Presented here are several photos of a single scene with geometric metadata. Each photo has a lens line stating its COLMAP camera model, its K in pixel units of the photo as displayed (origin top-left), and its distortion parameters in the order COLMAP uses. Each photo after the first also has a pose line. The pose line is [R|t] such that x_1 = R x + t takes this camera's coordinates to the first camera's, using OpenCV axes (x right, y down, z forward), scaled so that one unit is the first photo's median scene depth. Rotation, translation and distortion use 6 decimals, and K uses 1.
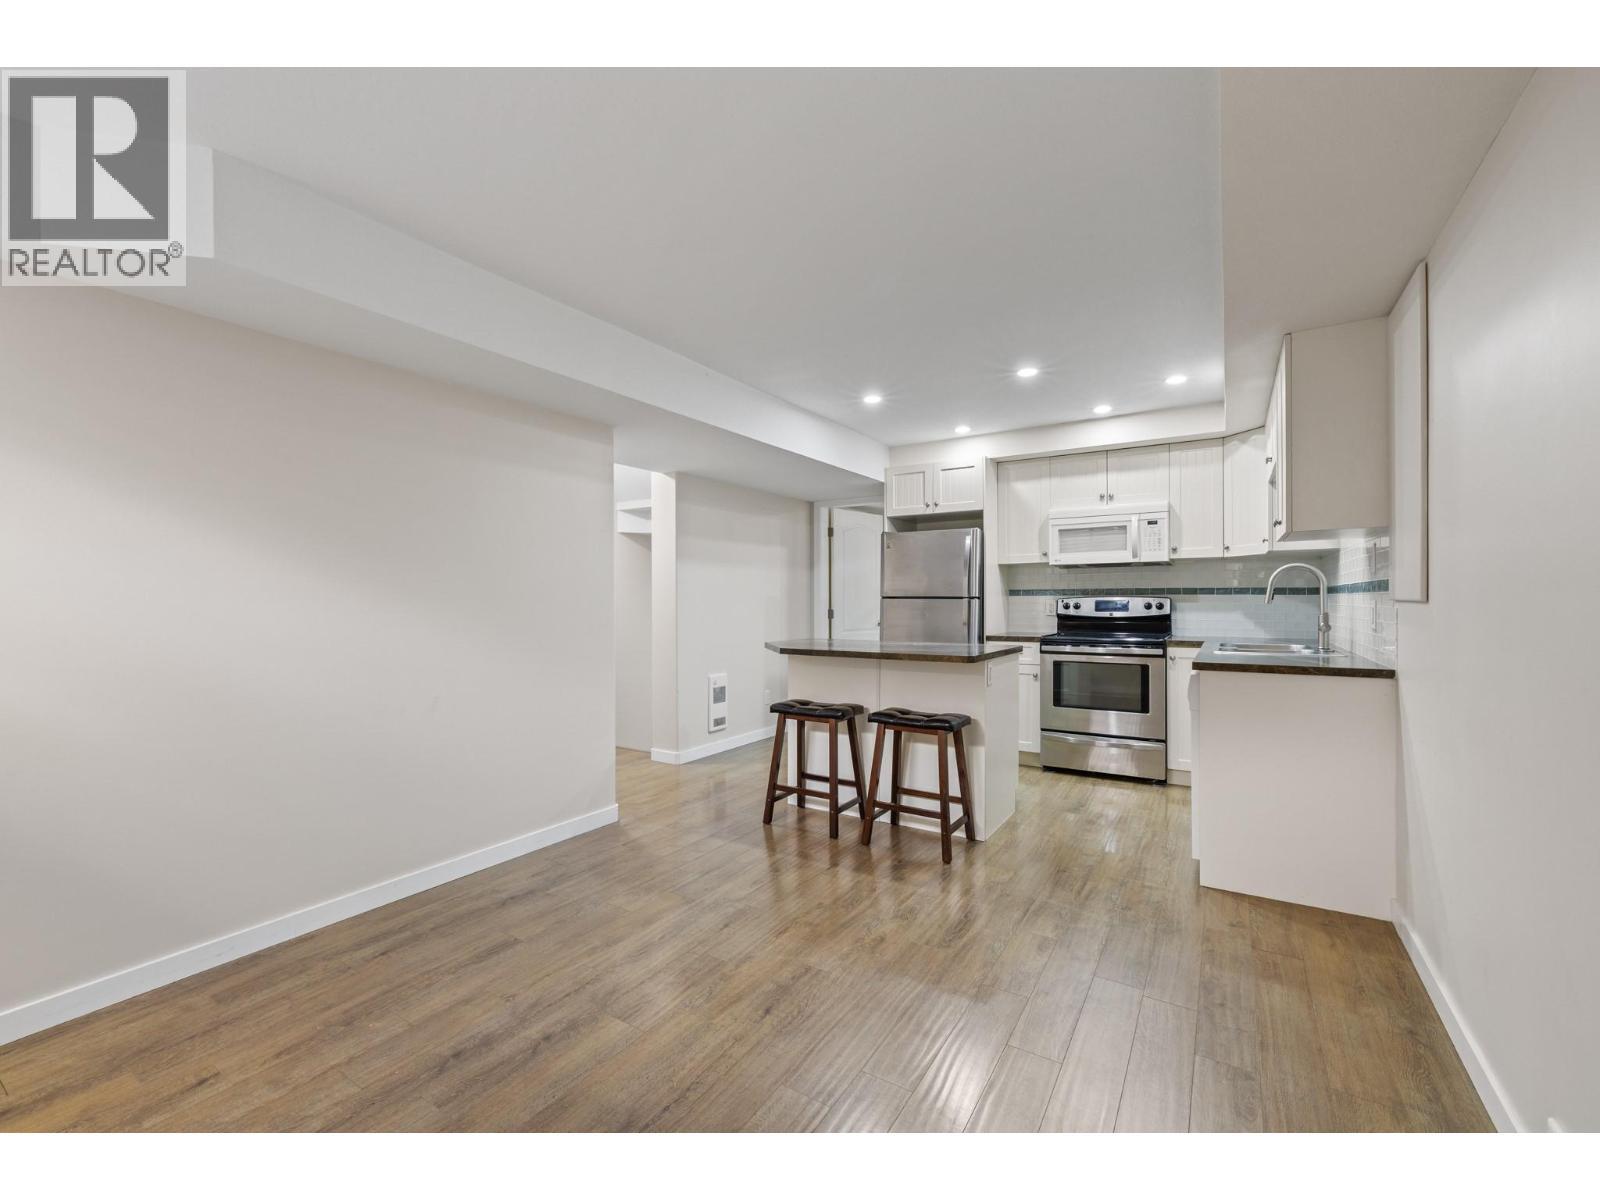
lens RADIAL K [[679.7, 0, 808.9], [0, 679.7, 599.6], [0, 0, 1]] dist [0.004590, 0.000101]
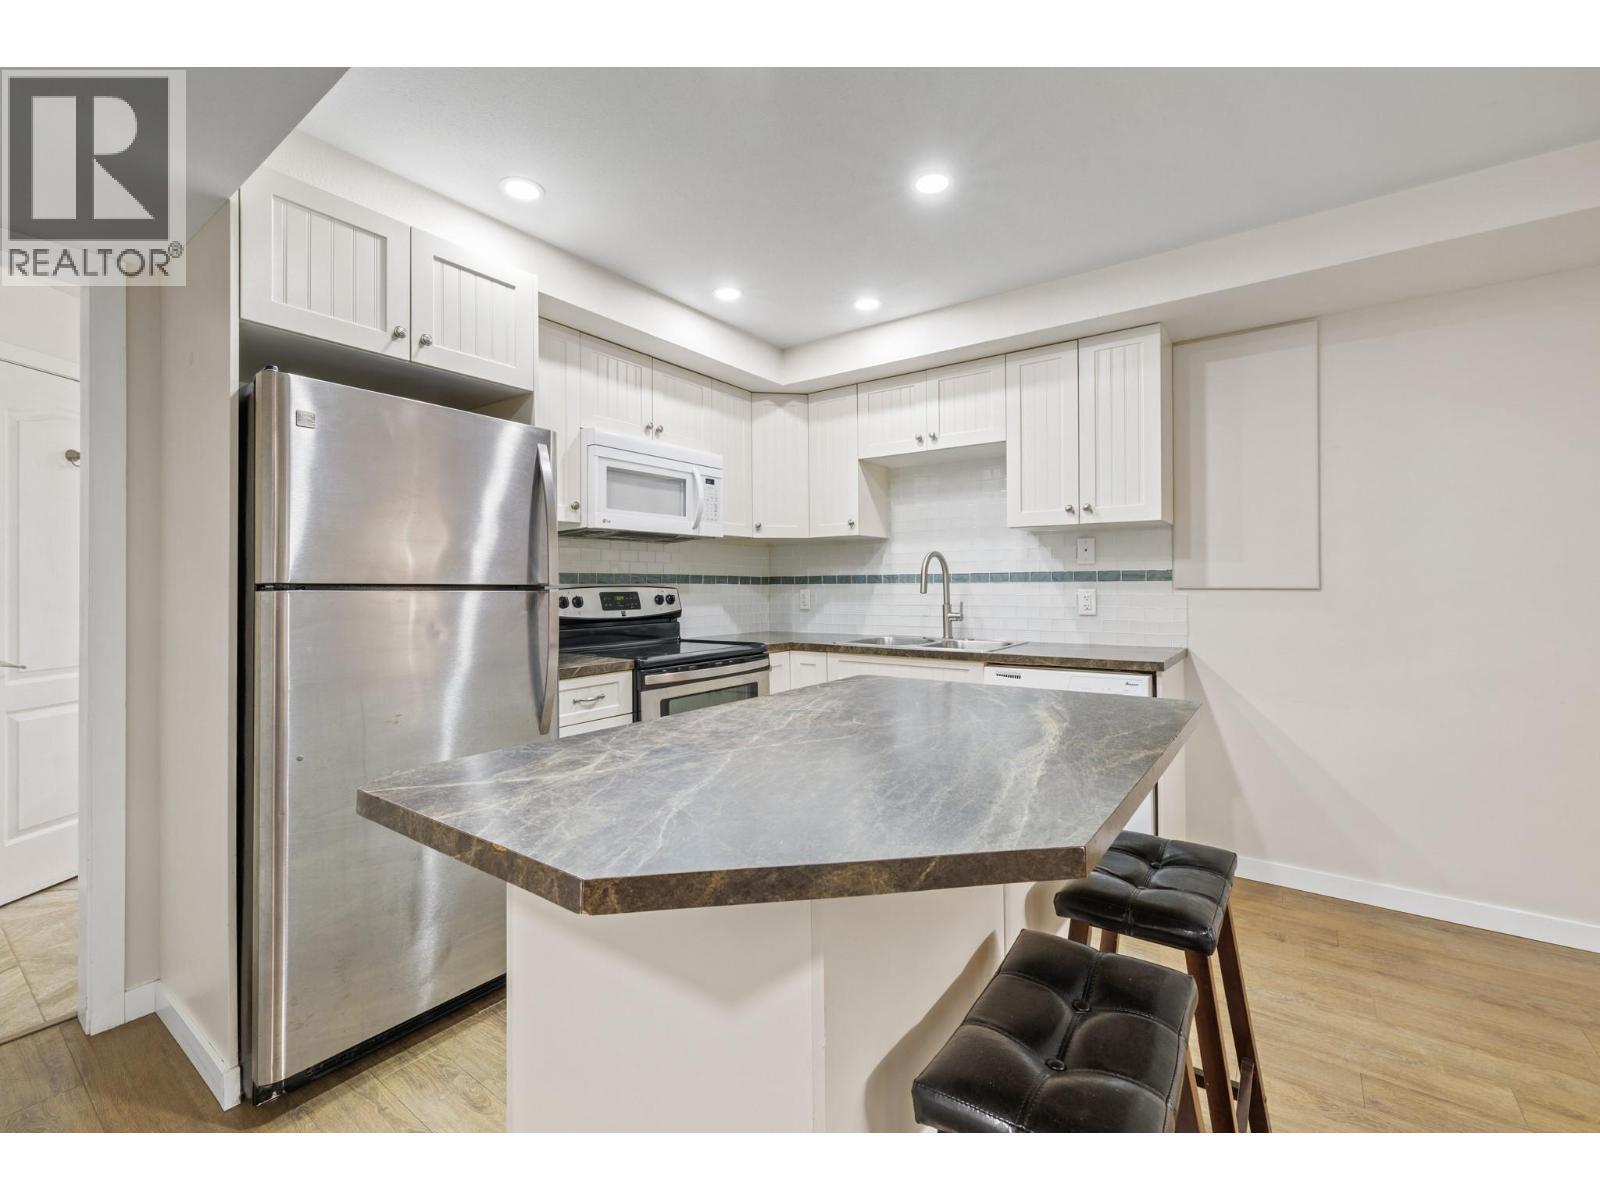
lens RADIAL K [[679.7, 0, 791.2], [0, 679.7, 589.8], [0, 0, 1]] dist [0.004590, 0.000101]
pose [[0.083256, -0.001160, 0.996528, -0.184068], [0.004854, 0.999988, 0.000759, -0.000607], [-0.996516, 0.004774, 0.083260, 0.814030]]
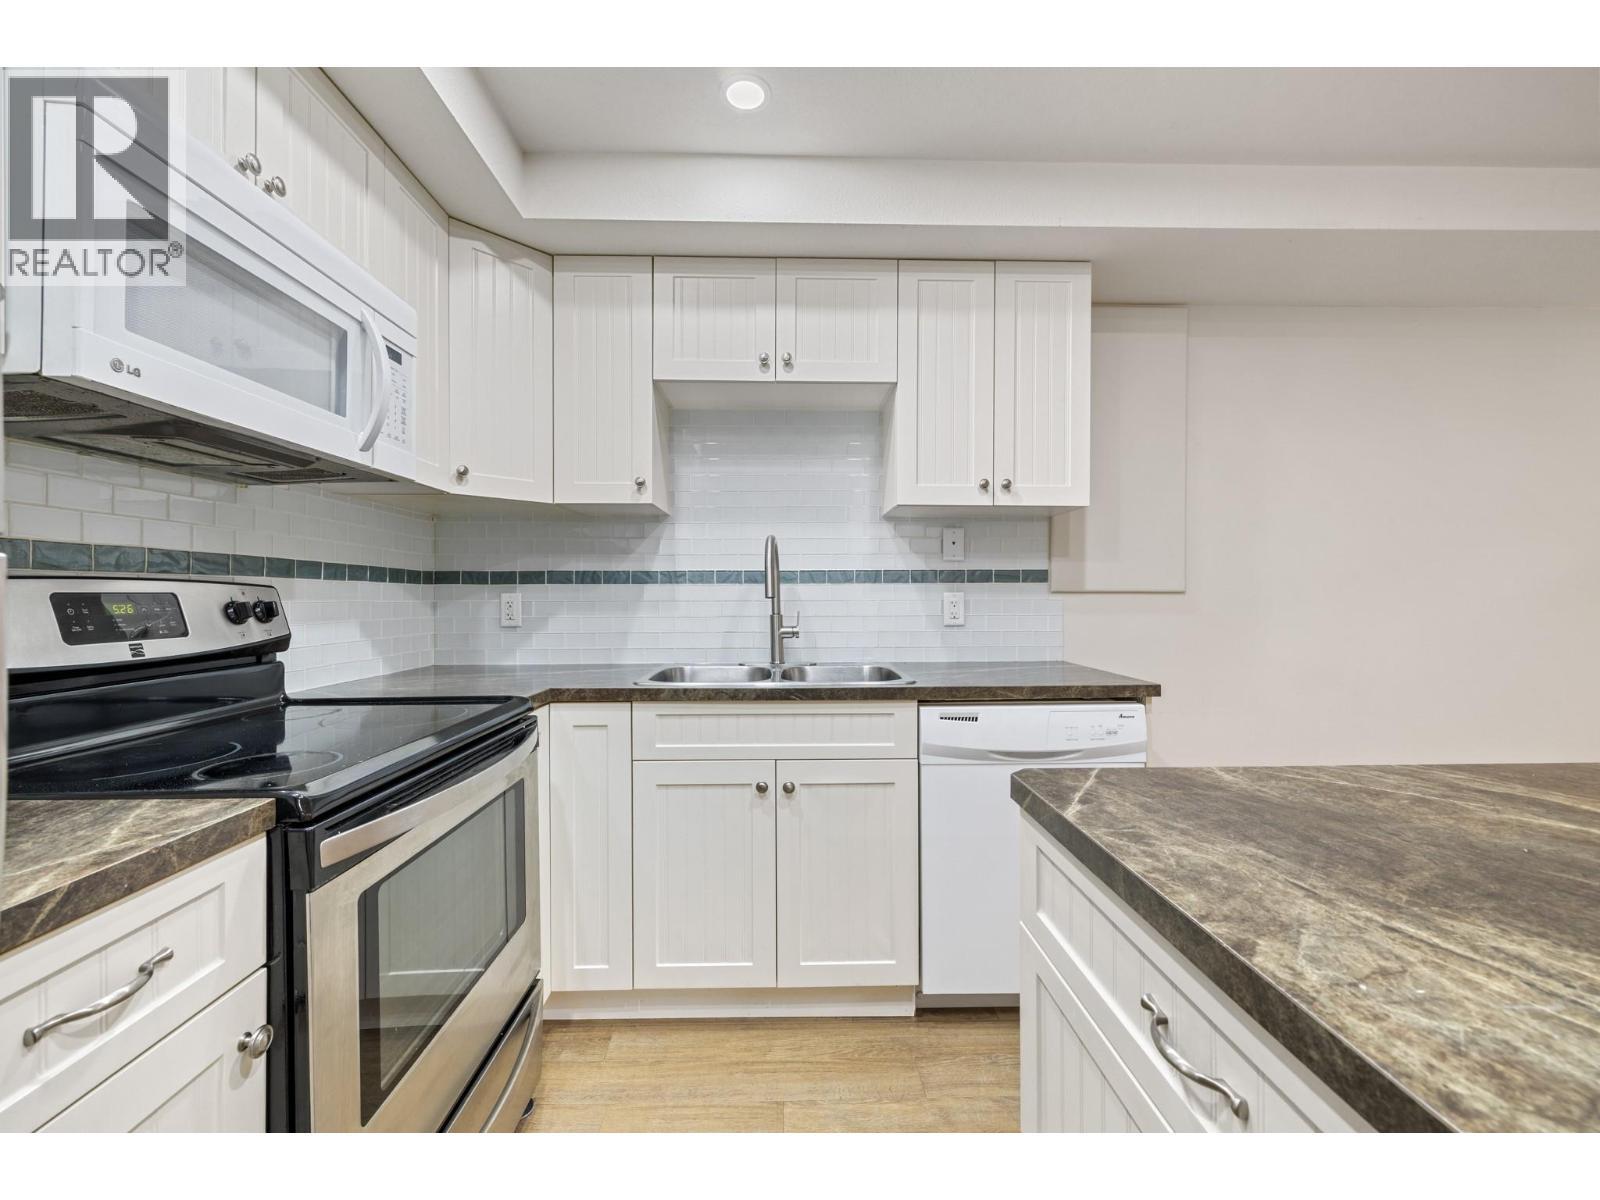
lens RADIAL K [[679.7, 0, 795.6], [0, 679.7, 593.5], [0, 0, 1]] dist [0.004590, 0.000101]
pose [[-0.541429, 0.008022, 0.840708, 0.119592], [0.004324, 0.999968, -0.006757, 0.004230], [-0.840735, -0.000023, -0.541446, 0.963612]]
